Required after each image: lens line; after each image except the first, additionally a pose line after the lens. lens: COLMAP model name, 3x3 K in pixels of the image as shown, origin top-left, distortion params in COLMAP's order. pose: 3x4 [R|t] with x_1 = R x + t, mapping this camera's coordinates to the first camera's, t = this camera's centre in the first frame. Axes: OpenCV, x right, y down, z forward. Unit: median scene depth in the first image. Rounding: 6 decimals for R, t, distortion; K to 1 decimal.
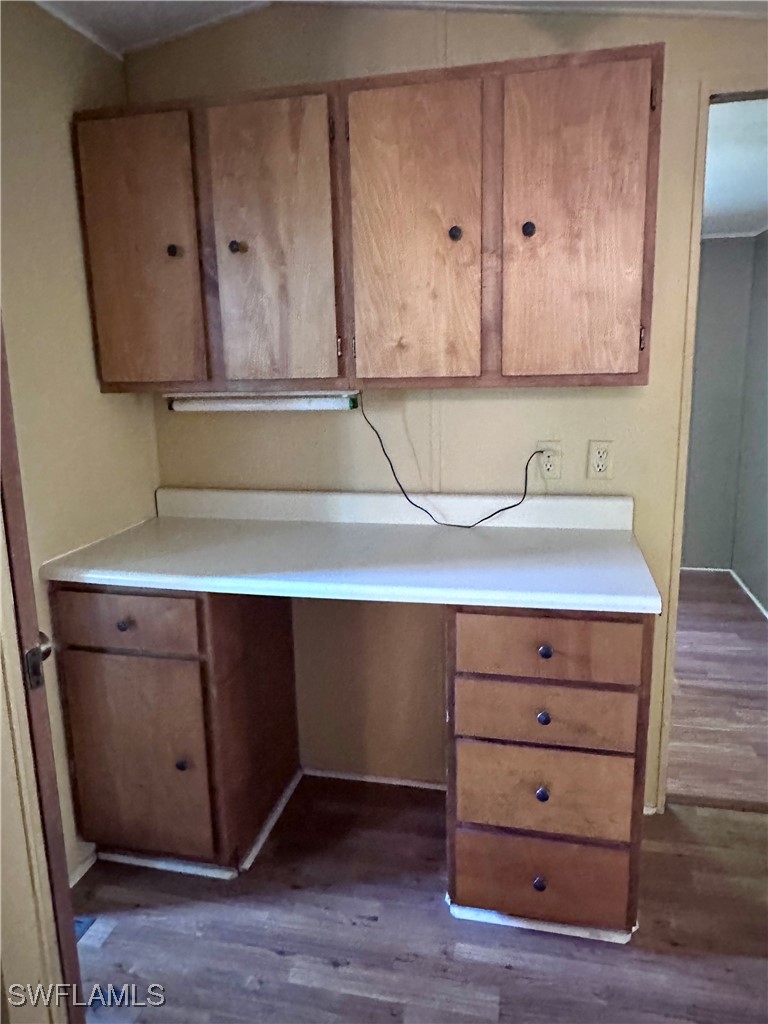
lens RADIAL K [[714.3, 0, 384.0], [0, 714.3, 512.0], [0, 0, 1]] dist [-0.047922, -0.000358]
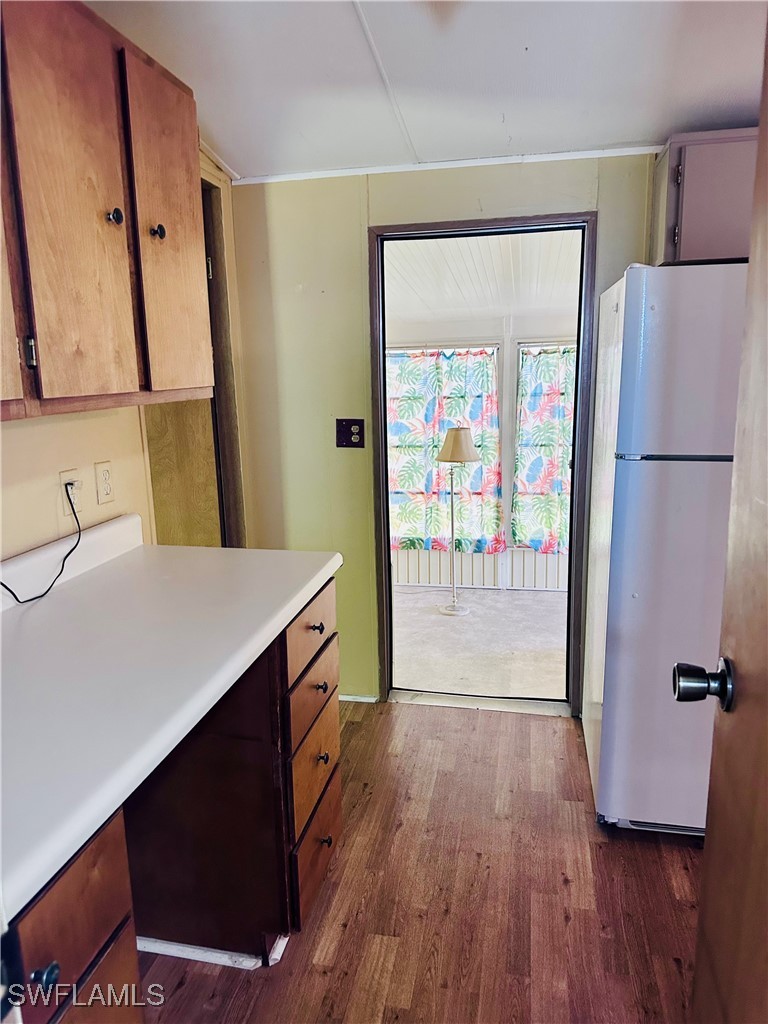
lens RADIAL K [[715.3, 0, 384.0], [0, 715.3, 512.0], [0, 0, 1]] dist [0.087261, -0.111577]
pose [[-0.032940, -0.178280, 0.983428, -0.779851], [0.220020, 0.958531, 0.181136, -0.147029], [-0.974939, 0.222340, 0.007651, 0.751464]]
